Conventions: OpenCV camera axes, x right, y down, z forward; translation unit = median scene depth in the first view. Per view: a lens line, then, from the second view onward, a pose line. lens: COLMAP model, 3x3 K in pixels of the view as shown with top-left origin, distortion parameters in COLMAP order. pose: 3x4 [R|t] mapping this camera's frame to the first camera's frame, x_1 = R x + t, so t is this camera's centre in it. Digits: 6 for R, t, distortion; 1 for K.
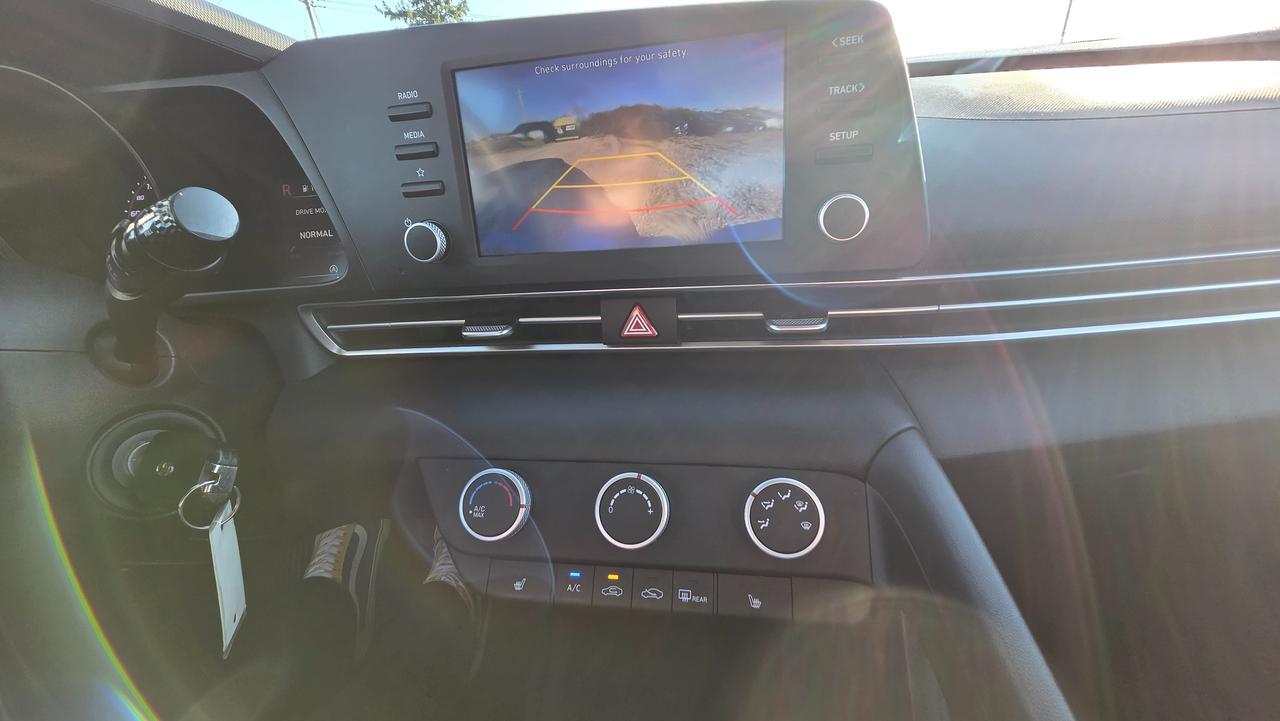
lens RADIAL K [[479.3, 0, 650.7], [0, 479.3, 358.5], [0, 0, 1]] dist [0.001364, 0.000010]
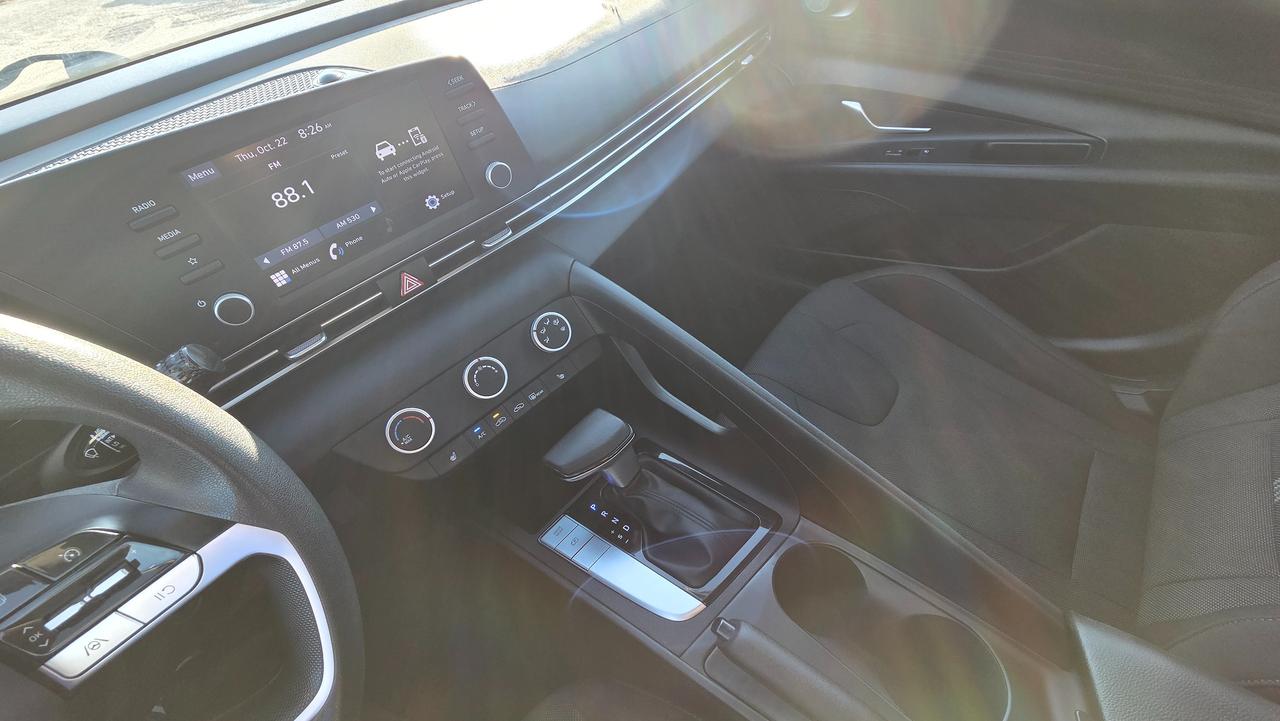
lens RADIAL K [[526.5, 0, 642.1], [0, 526.5, 358.5], [0, 0, 1]] dist [0.001314, -0.000116]
pose [[0.606546, -0.571157, 0.553065, -0.711374], [0.400269, 0.820420, 0.408283, -0.295744], [-0.686940, -0.026268, 0.726239, -0.779341]]
